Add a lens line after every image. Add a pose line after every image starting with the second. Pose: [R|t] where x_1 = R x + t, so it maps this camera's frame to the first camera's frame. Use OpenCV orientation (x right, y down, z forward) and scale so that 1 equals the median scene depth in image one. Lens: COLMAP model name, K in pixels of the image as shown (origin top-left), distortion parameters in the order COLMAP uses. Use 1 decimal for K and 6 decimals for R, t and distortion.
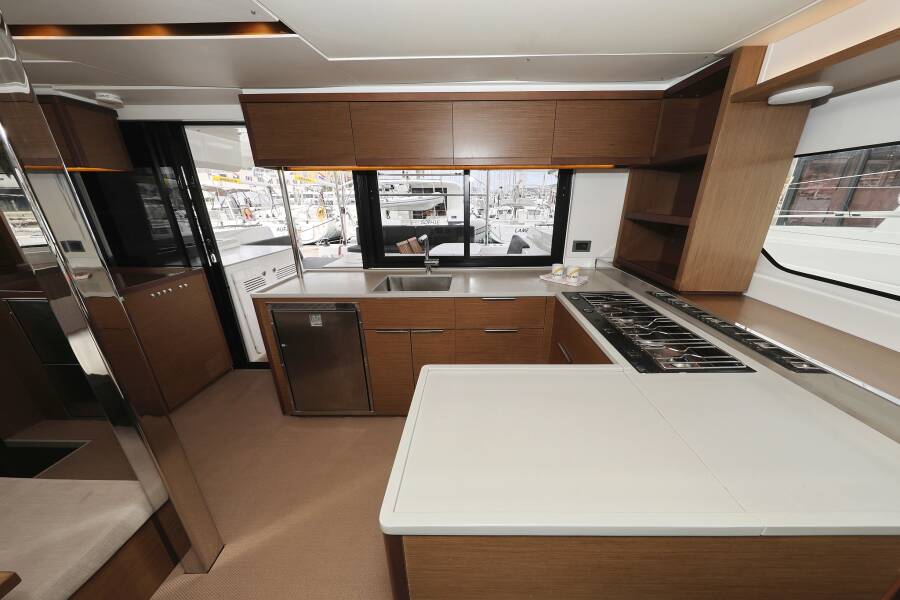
lens RADIAL K [[286.0, 0, 468.5], [0, 286.0, 299.8], [0, 0, 1]] dist [-0.001227, -0.000099]
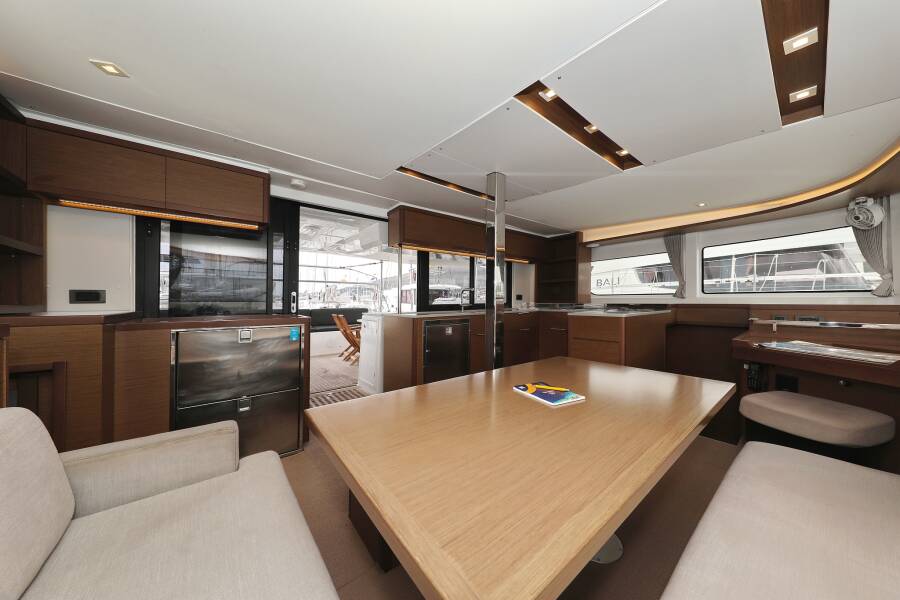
lens RADIAL K [[283.0, 0, 450.4], [0, 283.0, 305.8], [0, 0, 1]] dist [-0.000845, -0.000046]
pose [[0.782211, -0.010666, 0.622922, -1.518178], [0.206945, 0.947530, -0.243639, 0.318919], [-0.587639, 0.319488, 0.743376, -0.240210]]
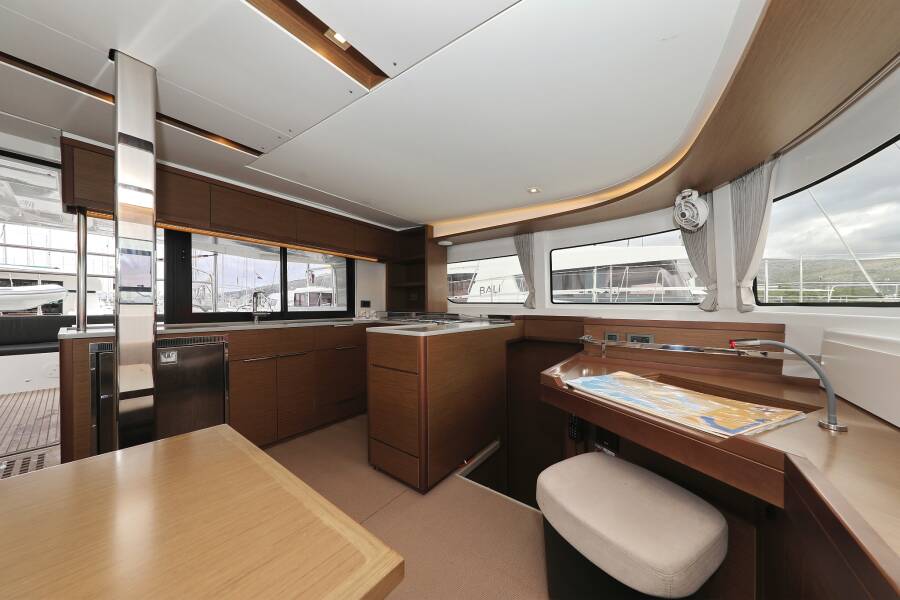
lens RADIAL K [[284.4, 0, 443.5], [0, 284.4, 305.4], [0, 0, 1]] dist [-0.001654, -0.000053]
pose [[0.609180, 0.015660, 0.792877, -0.748587], [0.248351, 0.945746, -0.209491, 0.326925], [-0.753141, 0.324529, 0.572240, -0.313088]]
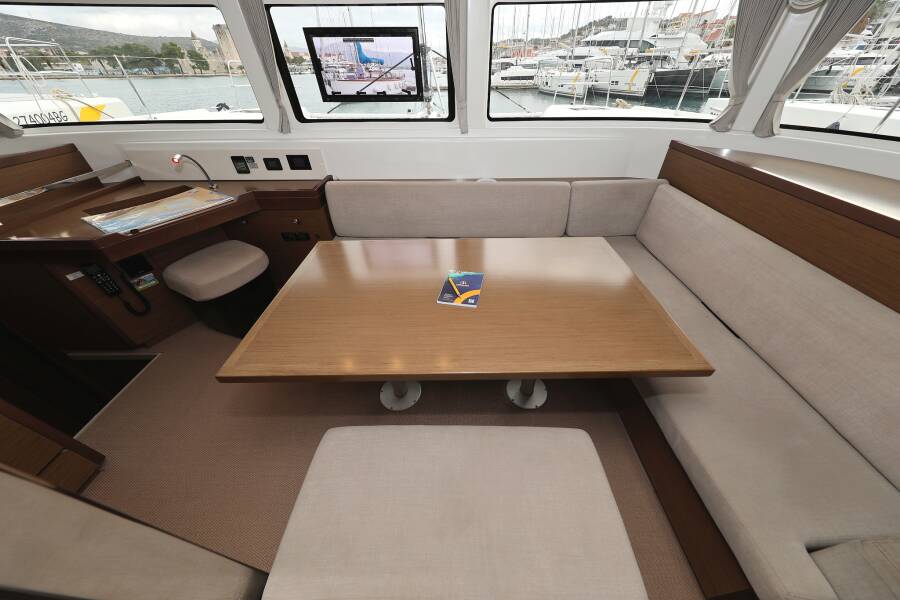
lens RADIAL K [[286.0, 0, 468.5], [0, 286.0, 299.8], [0, 0, 1]] dist [-0.001227, -0.000099]
pose [[-0.999667, 0.019592, -0.016804, -0.990675], [-0.004210, 0.518544, 0.855040, -0.140869], [0.025466, 0.854826, -0.518289, 0.498040]]
